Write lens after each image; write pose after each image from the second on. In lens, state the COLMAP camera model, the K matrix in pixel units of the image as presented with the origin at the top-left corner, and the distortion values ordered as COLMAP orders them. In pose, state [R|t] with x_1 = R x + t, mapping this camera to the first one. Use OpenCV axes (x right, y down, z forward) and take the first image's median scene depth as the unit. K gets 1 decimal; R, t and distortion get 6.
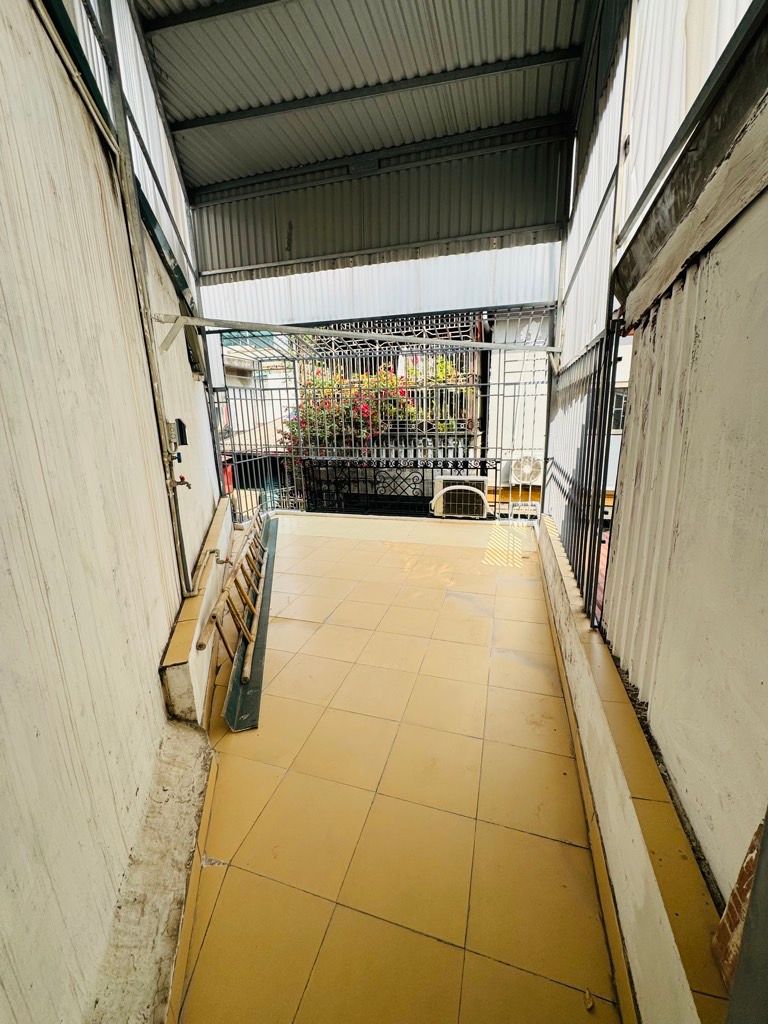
lens RADIAL K [[407.6, 0, 386.7], [0, 407.6, 511.6], [0, 0, 1]] dist [0.000096, -0.000021]
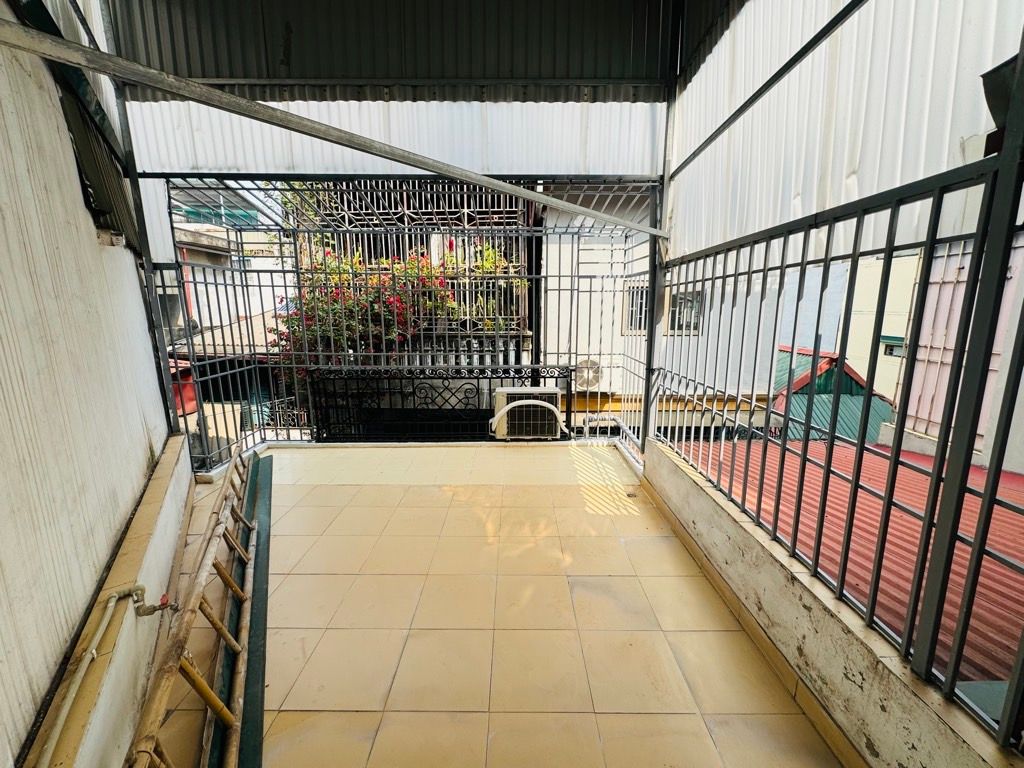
lens RADIAL K [[407.6, 0, 513.9], [0, 407.6, 382.4], [0, 0, 1]] dist [0.000096, -0.000021]
pose [[0.958741, -0.031081, 0.282577, -0.072083], [0.047171, 0.997619, -0.050313, -0.059173], [-0.280341, 0.061566, 0.957924, 0.239353]]
